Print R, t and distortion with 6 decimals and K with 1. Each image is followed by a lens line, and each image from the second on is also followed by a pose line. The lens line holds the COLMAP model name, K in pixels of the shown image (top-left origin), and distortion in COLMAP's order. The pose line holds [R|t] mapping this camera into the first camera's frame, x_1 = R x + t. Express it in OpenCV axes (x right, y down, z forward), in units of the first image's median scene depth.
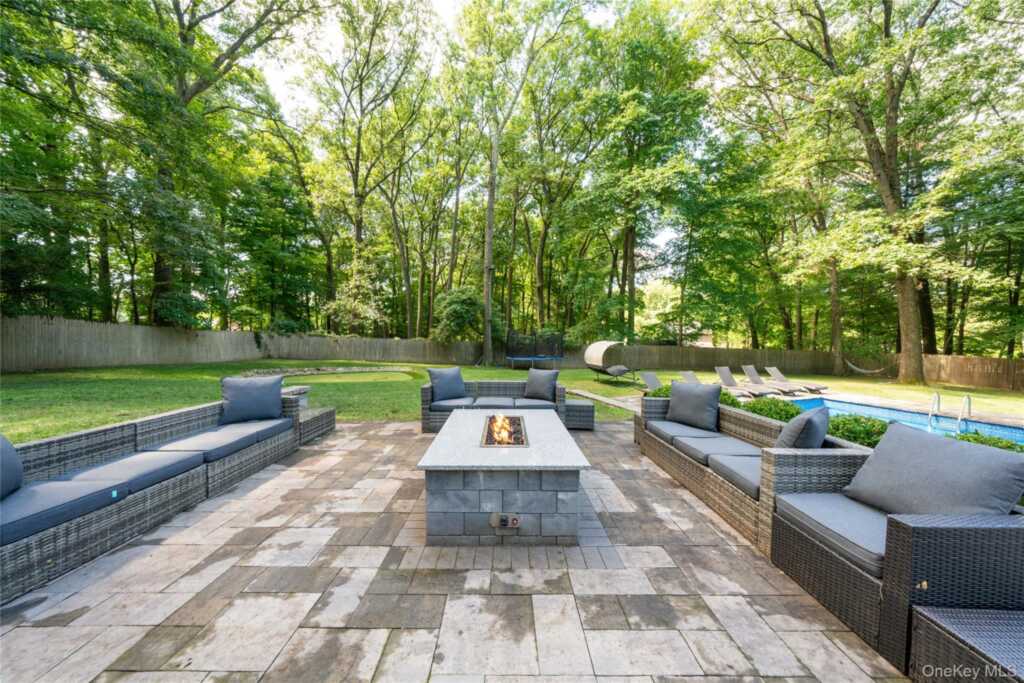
lens RADIAL K [[349.4, 0, 507.0], [0, 349.4, 342.2], [0, 0, 1]] dist [-0.003706, -0.000211]
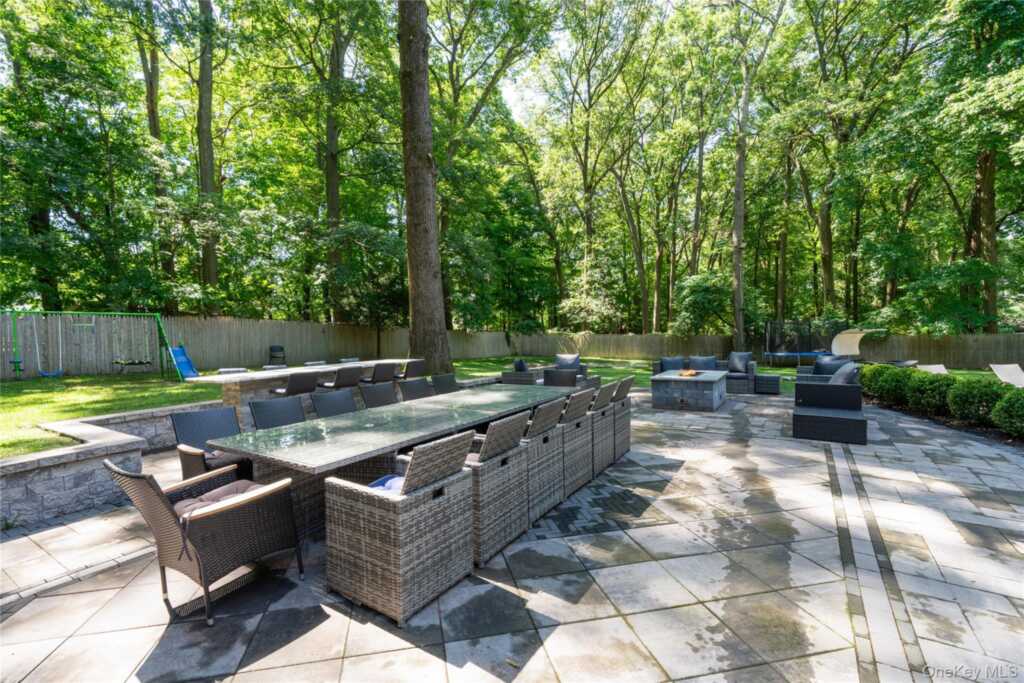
lens RADIAL K [[466.9, 0, 488.2], [0, 466.9, 344.3], [0, 0, 1]] dist [0.003315, 0.000474]
pose [[0.828215, -0.015957, -0.560183, 0.072744], [0.019964, 0.999800, 0.001036, 0.007627], [0.560055, -0.012042, 0.828368, -0.263833]]
